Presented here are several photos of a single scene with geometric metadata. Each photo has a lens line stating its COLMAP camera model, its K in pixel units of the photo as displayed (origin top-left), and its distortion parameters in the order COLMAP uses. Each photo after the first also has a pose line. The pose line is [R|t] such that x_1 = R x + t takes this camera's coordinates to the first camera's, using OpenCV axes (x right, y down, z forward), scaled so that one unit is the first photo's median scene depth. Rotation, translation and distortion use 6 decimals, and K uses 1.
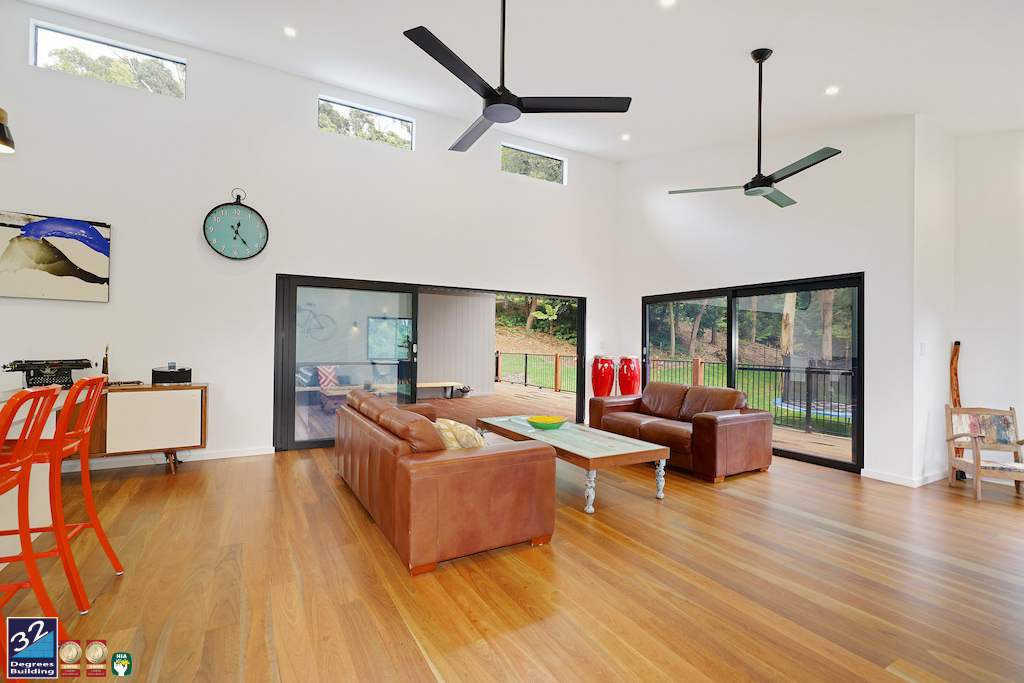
lens RADIAL K [[437.4, 0, 501.9], [0, 437.4, 330.5], [0, 0, 1]] dist [-0.011766, 0.001120]
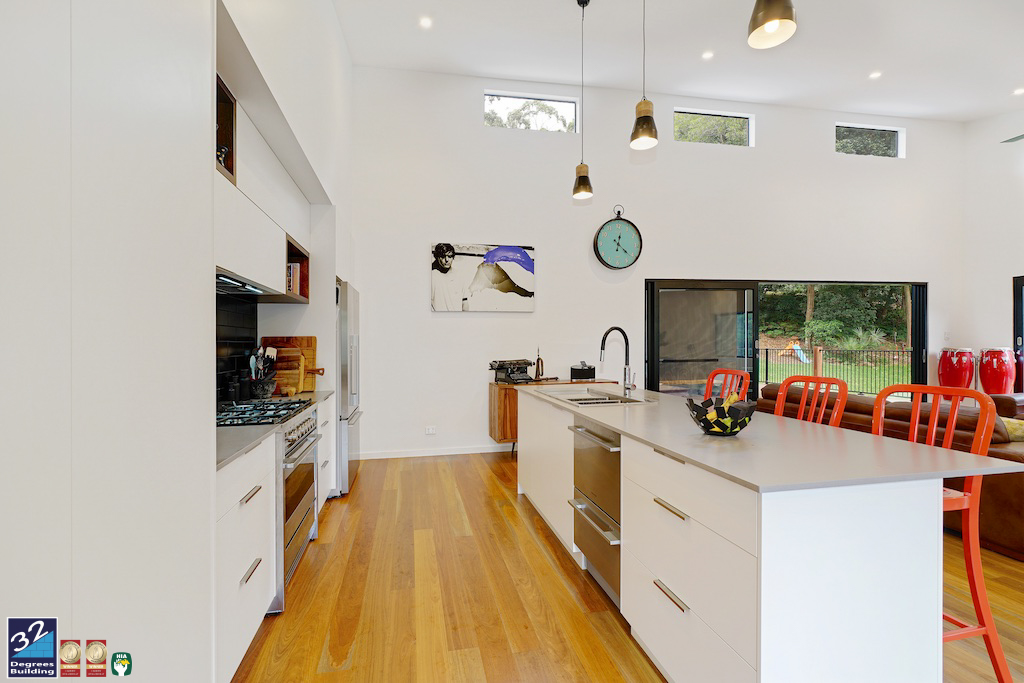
lens RADIAL K [[475.4, 0, 508.7], [0, 475.4, 342.8], [0, 0, 1]] dist [-0.004188, 0.002369]
pose [[0.954237, -0.026284, -0.297893, -0.590063], [0.035957, 0.998987, 0.027038, -0.018235], [0.296880, -0.036512, 0.954216, -0.293242]]
